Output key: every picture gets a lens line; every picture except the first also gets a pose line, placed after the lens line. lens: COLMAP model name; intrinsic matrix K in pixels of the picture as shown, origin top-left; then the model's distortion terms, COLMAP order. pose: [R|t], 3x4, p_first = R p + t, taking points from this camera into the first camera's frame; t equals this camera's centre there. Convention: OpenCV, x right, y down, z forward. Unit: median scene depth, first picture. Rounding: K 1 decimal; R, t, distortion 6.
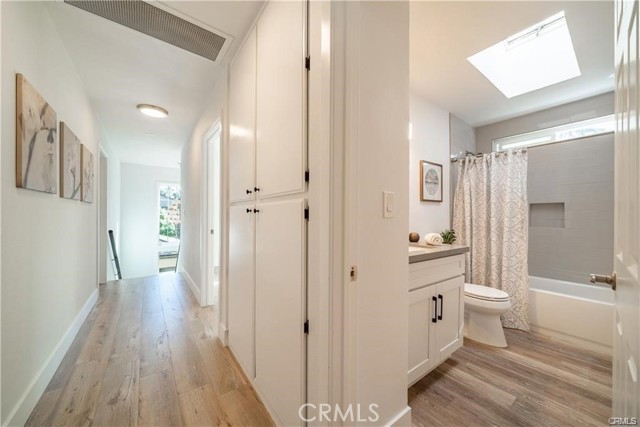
lens RADIAL K [[233.3, 0, 319.9], [0, 233.3, 215.7], [0, 0, 1]] dist [-0.002323, -0.000027]
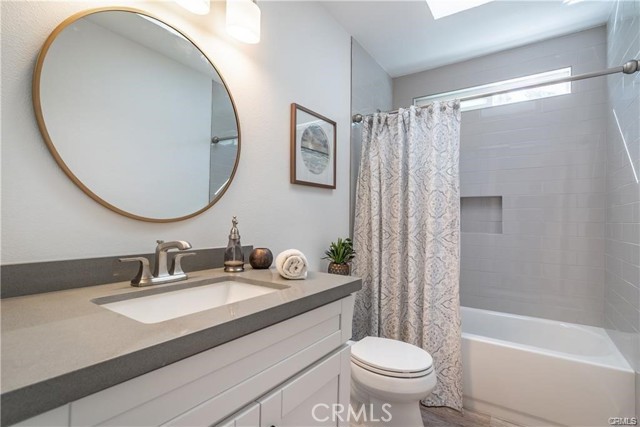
lens RADIAL K [[312.4, 0, 320.5], [0, 312.4, 214.8], [0, 0, 1]] dist [0.003872, -0.000174]
pose [[0.944812, 0.011950, 0.327395, 0.268160], [-0.010336, 0.999924, -0.006671, 0.009623], [-0.327450, 0.002919, 0.944864, 0.330423]]
